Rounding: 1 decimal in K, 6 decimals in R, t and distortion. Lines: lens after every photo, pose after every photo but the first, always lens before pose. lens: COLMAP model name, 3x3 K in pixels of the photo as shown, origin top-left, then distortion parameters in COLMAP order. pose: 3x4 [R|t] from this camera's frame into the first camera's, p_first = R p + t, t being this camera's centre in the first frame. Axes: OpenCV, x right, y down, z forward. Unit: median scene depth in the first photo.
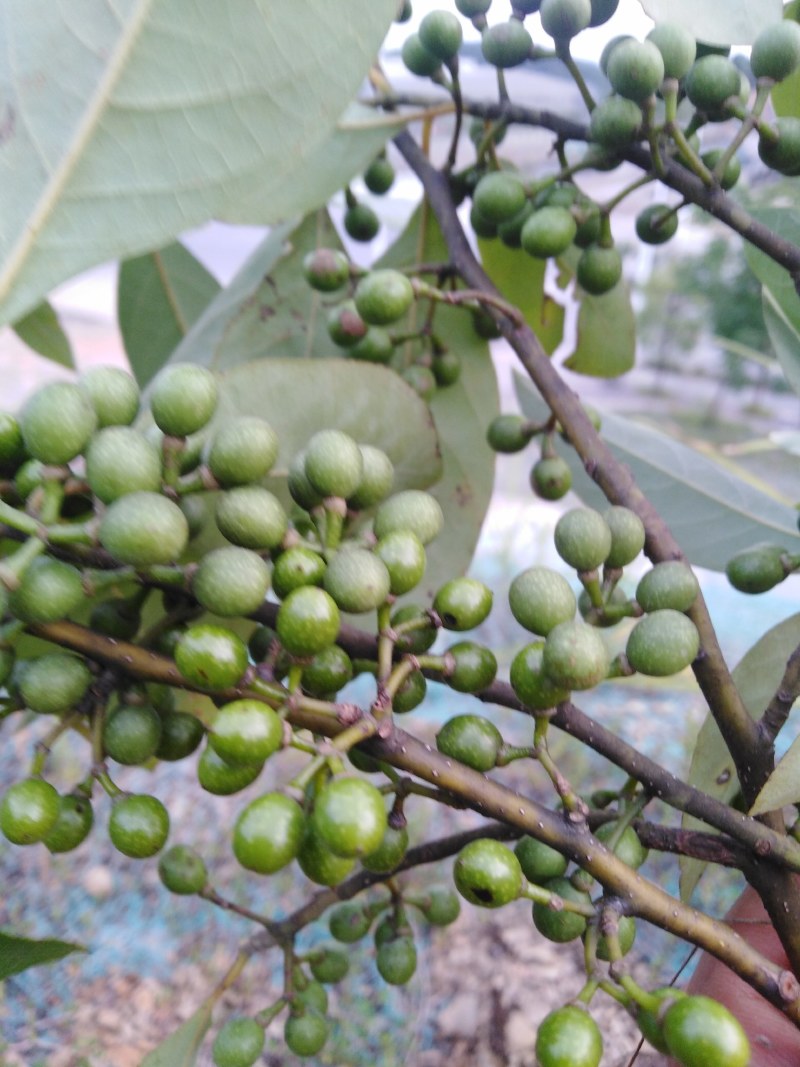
lens RADIAL K [[791.4, 0, 401.7], [0, 791.4, 533.1], [0, 0, 1]] dist [0.016338, -0.006484]
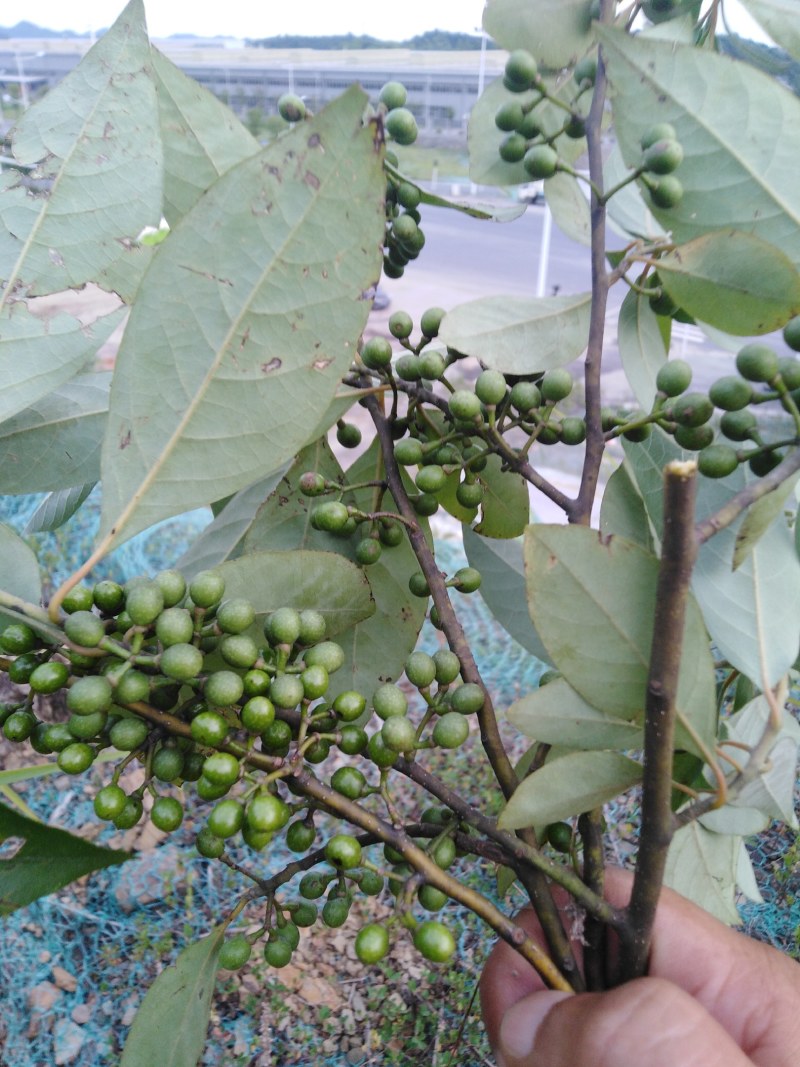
lens RADIAL K [[791.4, 0, 398.3], [0, 791.4, 533.7], [0, 0, 1]] dist [0.016338, -0.006484]
pose [[0.996452, 0.056811, -0.062092, 0.287678], [-0.060260, 0.996658, -0.055157, -0.218564], [0.058751, 0.058703, 0.996545, -0.864457]]
